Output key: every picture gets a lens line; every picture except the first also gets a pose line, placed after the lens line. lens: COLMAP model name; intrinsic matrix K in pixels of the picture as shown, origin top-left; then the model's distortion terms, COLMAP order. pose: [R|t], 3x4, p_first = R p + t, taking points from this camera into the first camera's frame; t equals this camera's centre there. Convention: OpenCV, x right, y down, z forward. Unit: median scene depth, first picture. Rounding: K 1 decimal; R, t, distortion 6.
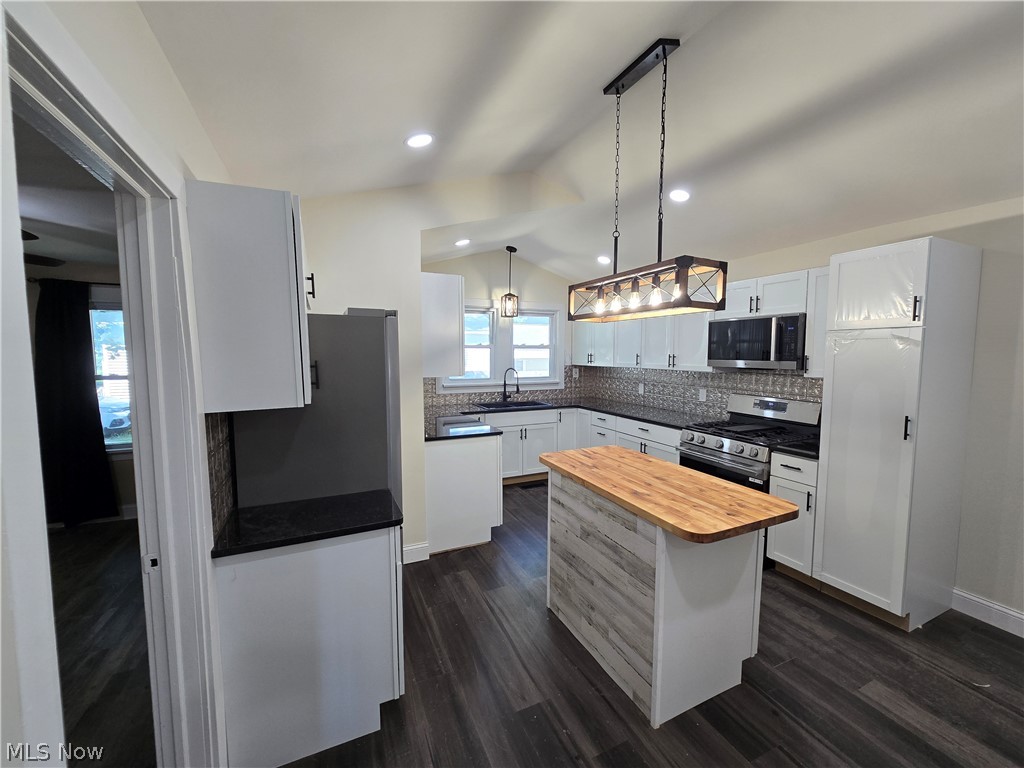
lens RADIAL K [[415.3, 0, 508.4], [0, 415.3, 386.0], [0, 0, 1]] dist [0.001956, 0.000147]
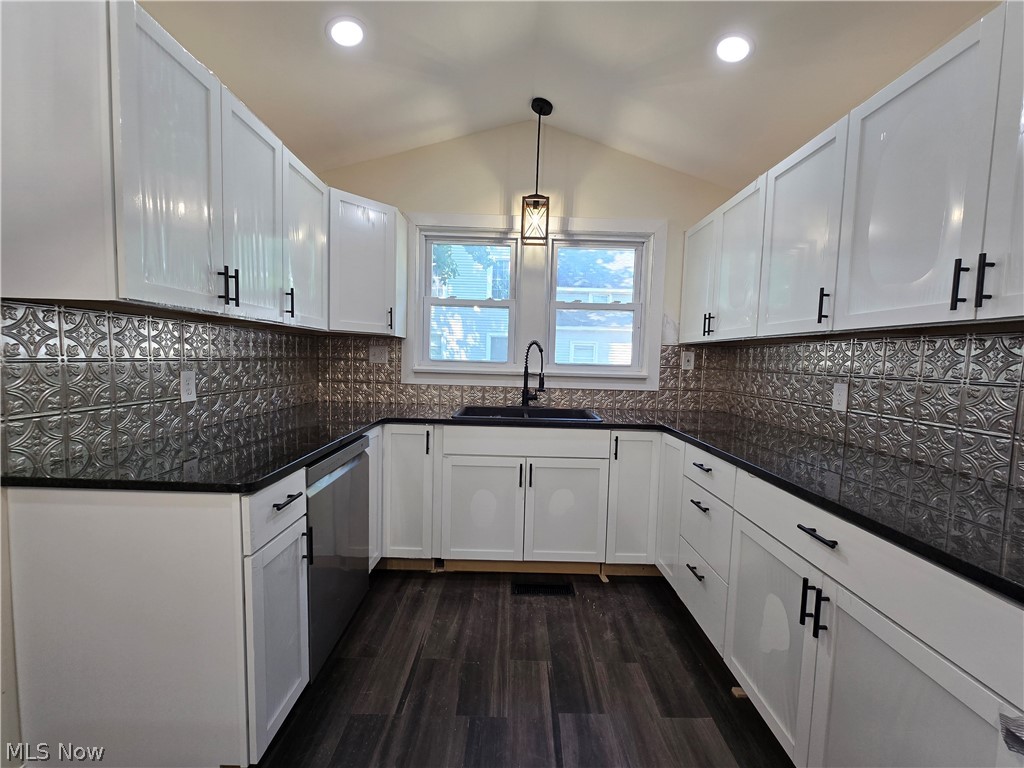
lens RADIAL K [[415.3, 0, 513.1], [0, 415.3, 387.8], [0, 0, 1]] dist [0.001956, 0.000147]
pose [[0.915607, 0.055355, -0.398245, 0.199237], [-0.060528, 0.998166, -0.000418, 0.015929], [0.397491, 0.024488, 0.917279, 0.540715]]
